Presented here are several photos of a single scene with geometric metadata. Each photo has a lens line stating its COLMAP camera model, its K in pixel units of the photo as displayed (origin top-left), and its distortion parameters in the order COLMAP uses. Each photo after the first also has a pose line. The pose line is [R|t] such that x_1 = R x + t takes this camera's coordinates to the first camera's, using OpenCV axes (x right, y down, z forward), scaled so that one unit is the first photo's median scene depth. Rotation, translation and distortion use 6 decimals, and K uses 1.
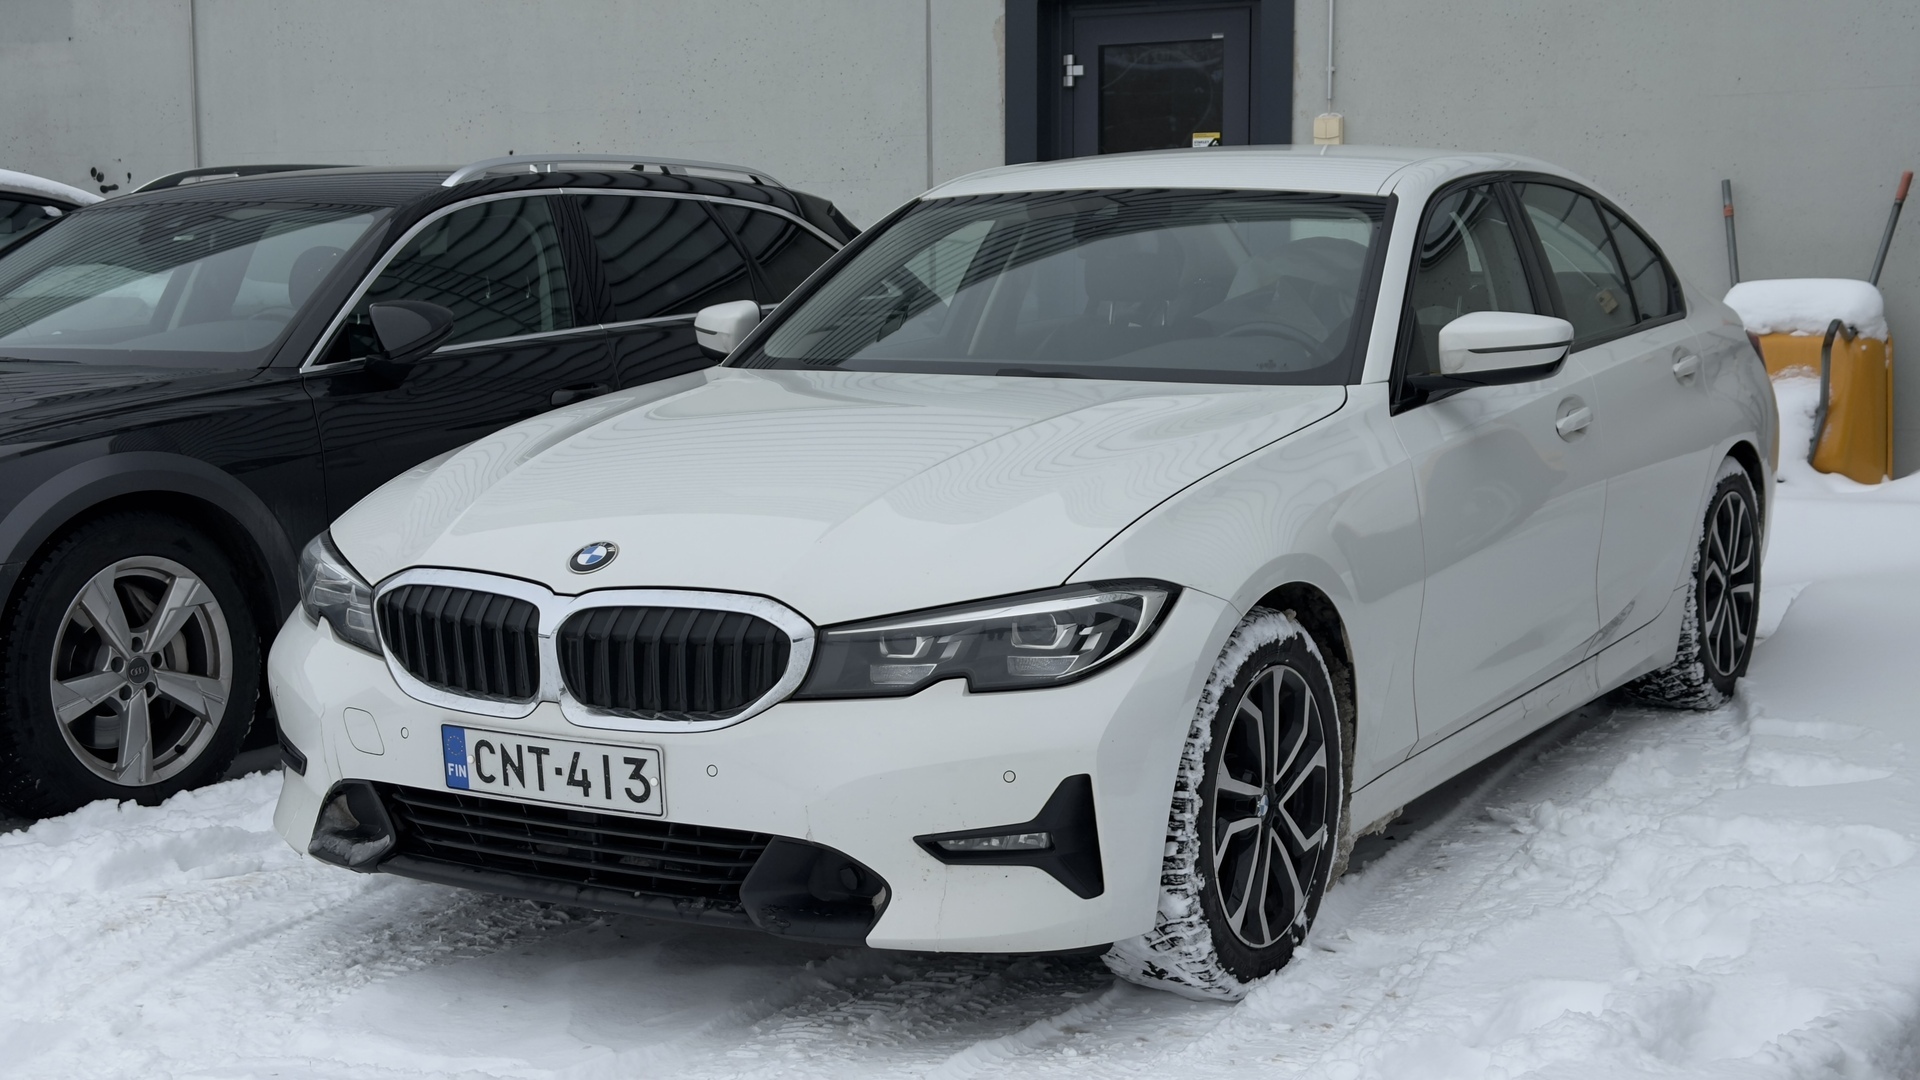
lens RADIAL K [[2650.7, 0, 956.9], [0, 2650.7, 552.4], [0, 0, 1]] dist [0.123755, 0.000000]
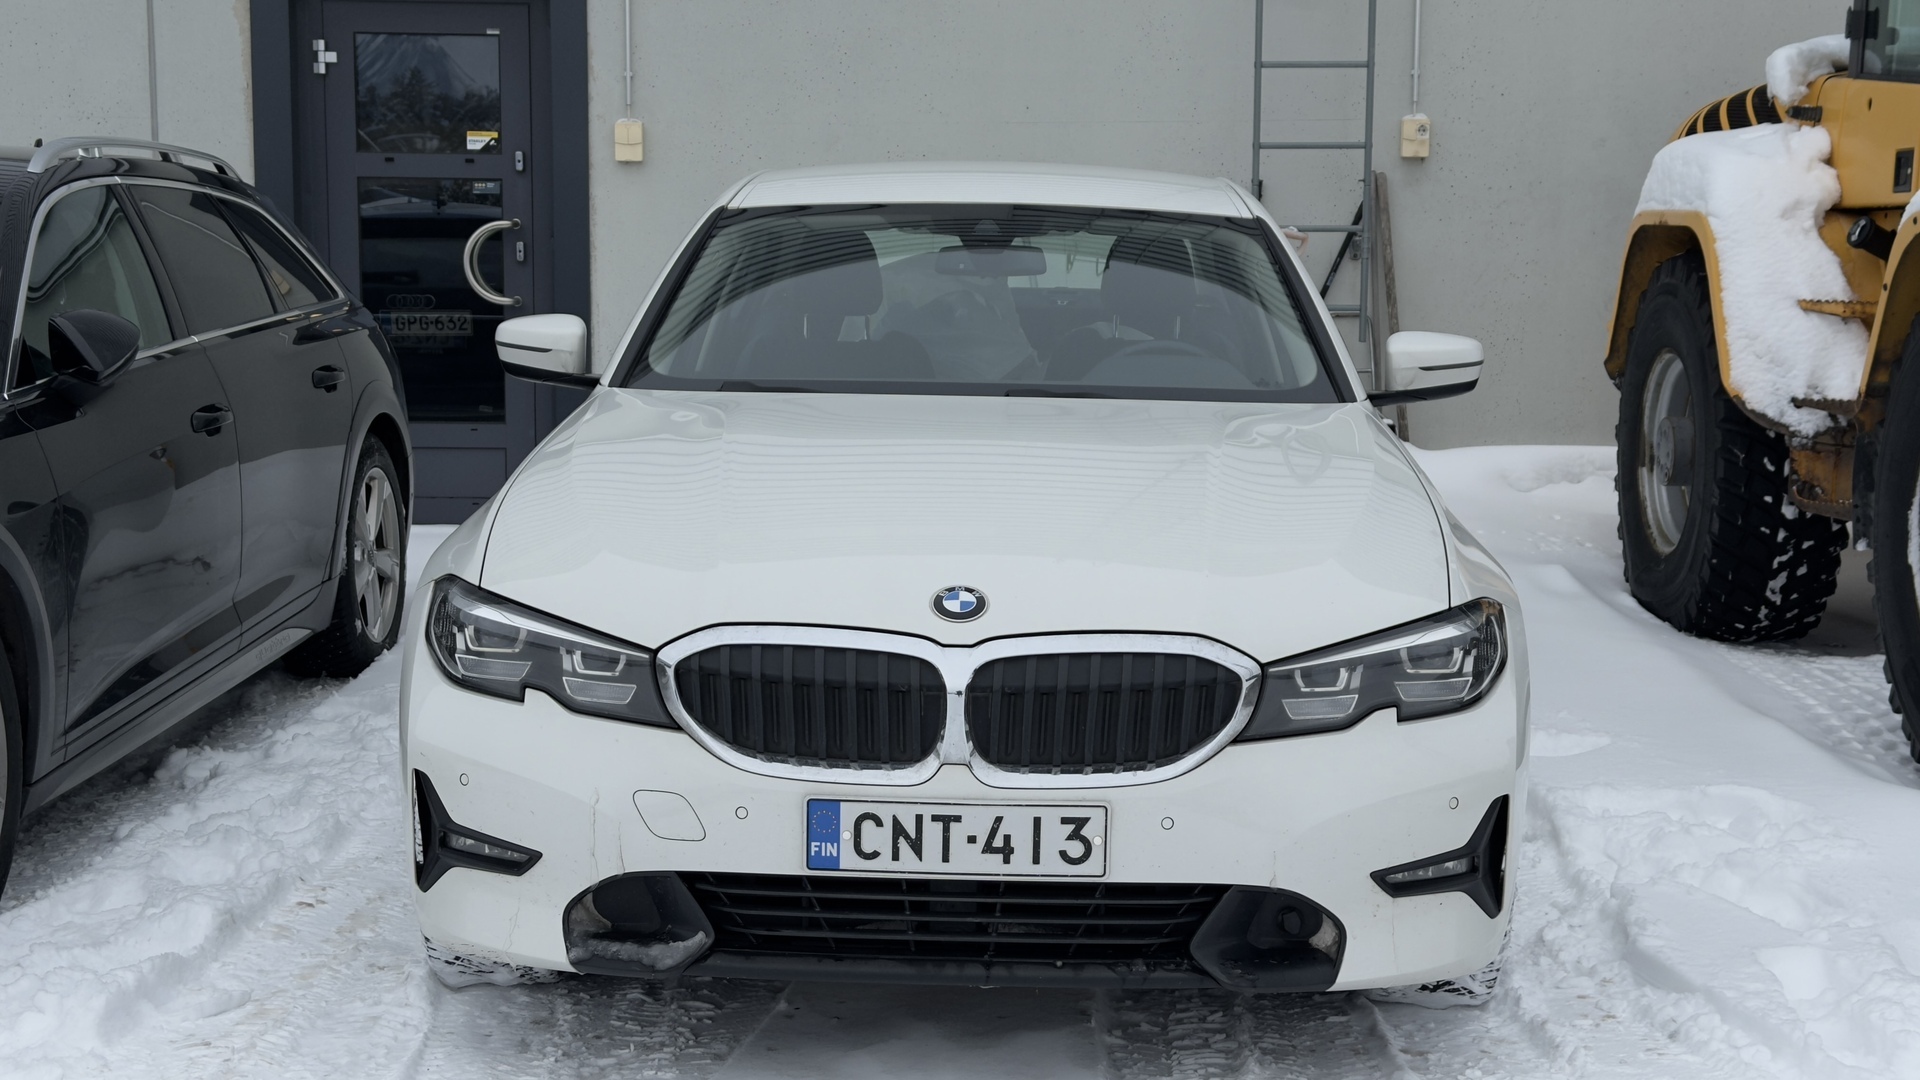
lens RADIAL K [[2650.7, 0, 966.5], [0, 2650.7, 526.8], [0, 0, 1]] dist [0.123755, 0.000000]
pose [[0.872816, -0.034812, 0.486807, -0.588183], [0.038777, 0.999246, 0.001932, -0.026746], [-0.486507, 0.017190, 0.873507, 0.200752]]
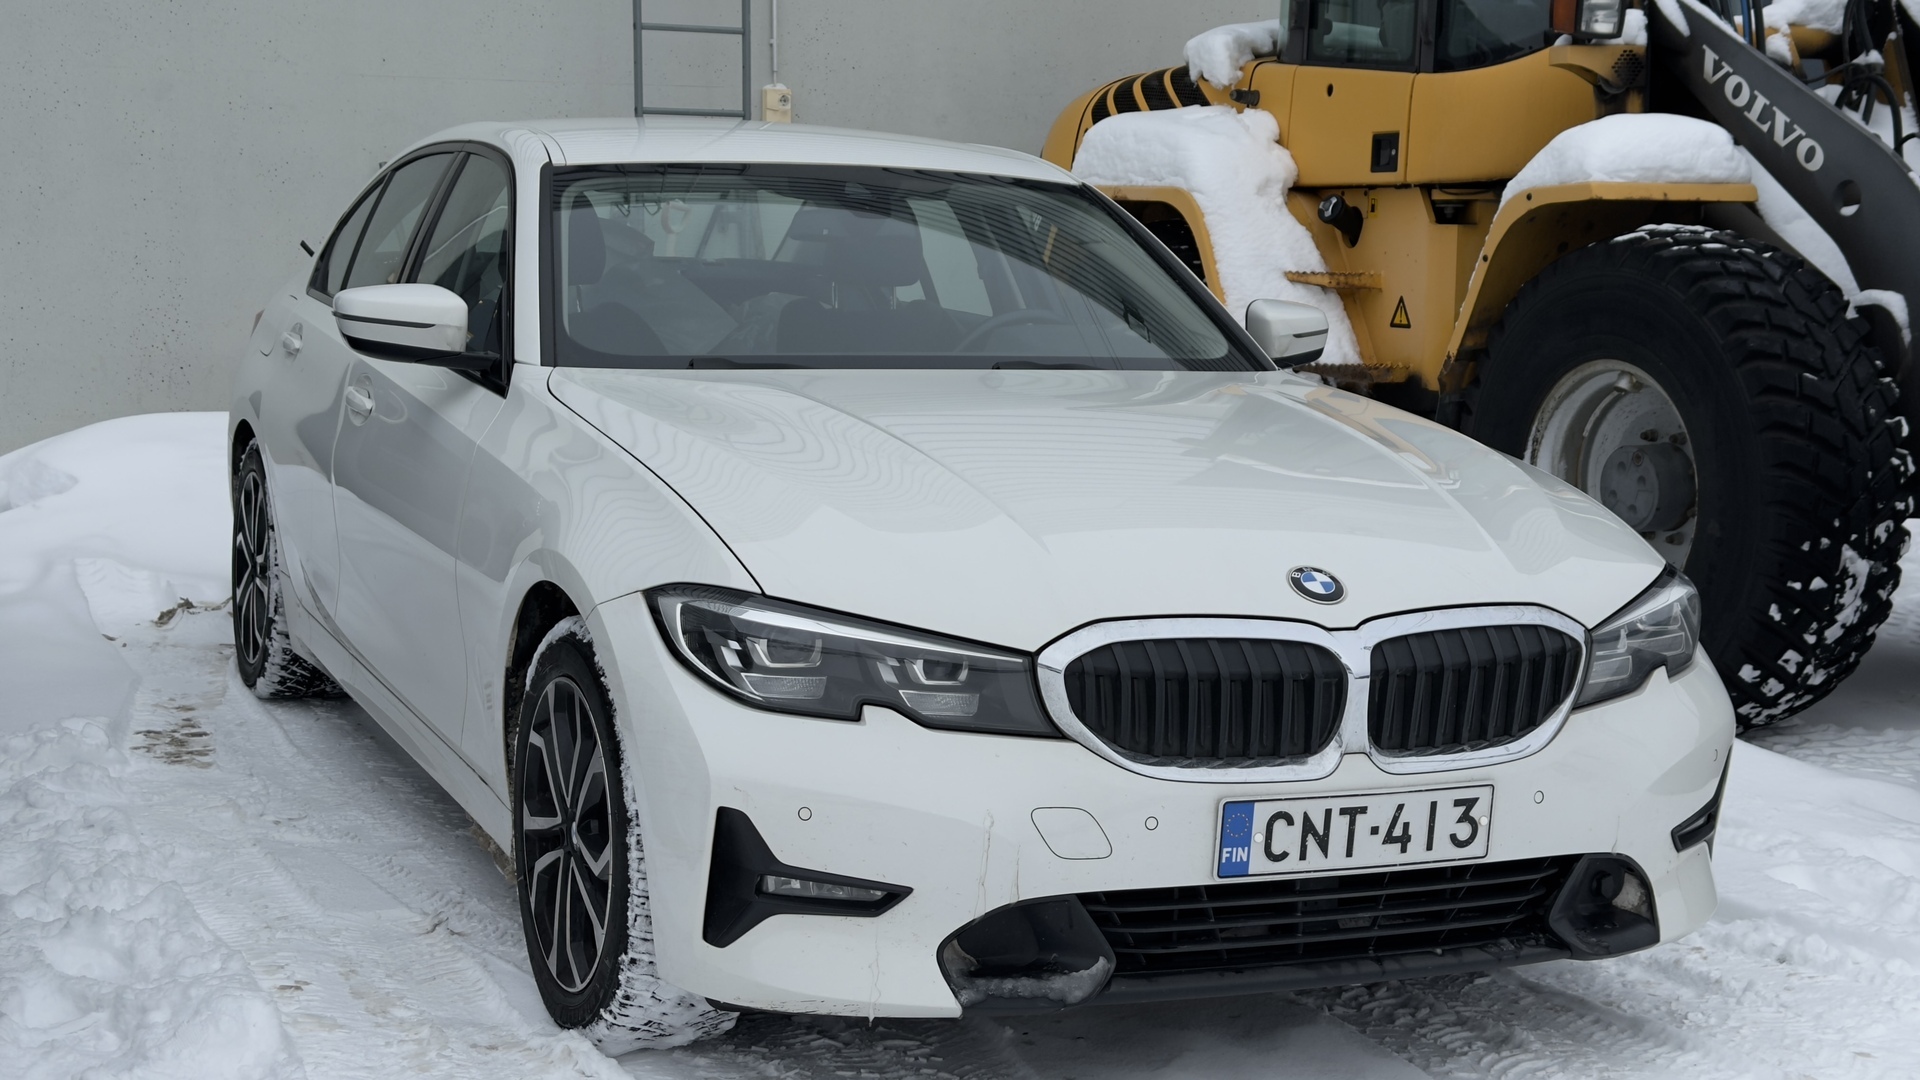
lens RADIAL K [[2650.7, 0, 964.8], [0, 2650.7, 554.1], [0, 0, 1]] dist [0.123755, 0.000000]
pose [[0.586113, -0.078882, 0.806380, -0.917863], [0.071787, 0.996391, 0.045291, -0.056514], [-0.807043, 0.031342, 0.589660, 0.588264]]
